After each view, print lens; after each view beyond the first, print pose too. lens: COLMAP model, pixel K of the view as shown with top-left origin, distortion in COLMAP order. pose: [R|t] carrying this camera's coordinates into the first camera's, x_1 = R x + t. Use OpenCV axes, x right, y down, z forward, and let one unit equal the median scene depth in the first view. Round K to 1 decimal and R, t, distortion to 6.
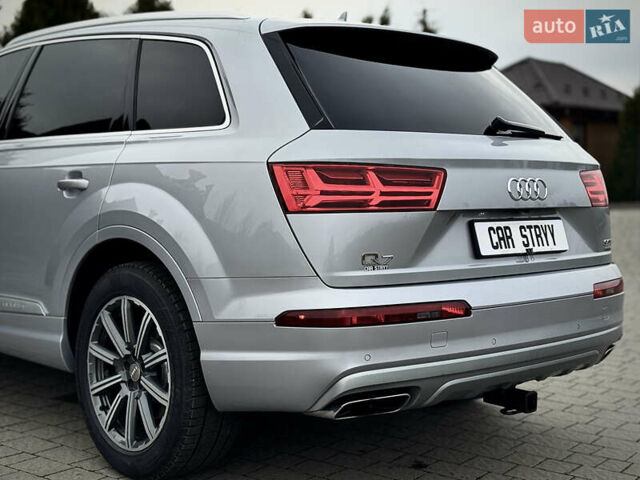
lens RADIAL K [[954.4, 0, 320.0], [0, 954.4, 240.0], [0, 0, 1]] dist [0.175679, -0.079187]
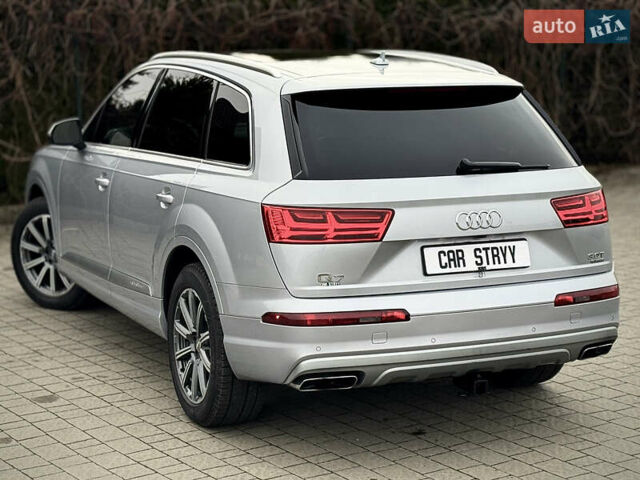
lens RADIAL K [[1401.1, 0, 320.0], [0, 1401.1, 240.0], [0, 0, 1]] dist [0.169564, 0.033456]
pose [[0.945418, 0.033963, -0.324085, 0.632131], [-0.006329, 0.996280, 0.085946, -0.188224], [0.325798, -0.079204, 0.942116, -0.815066]]
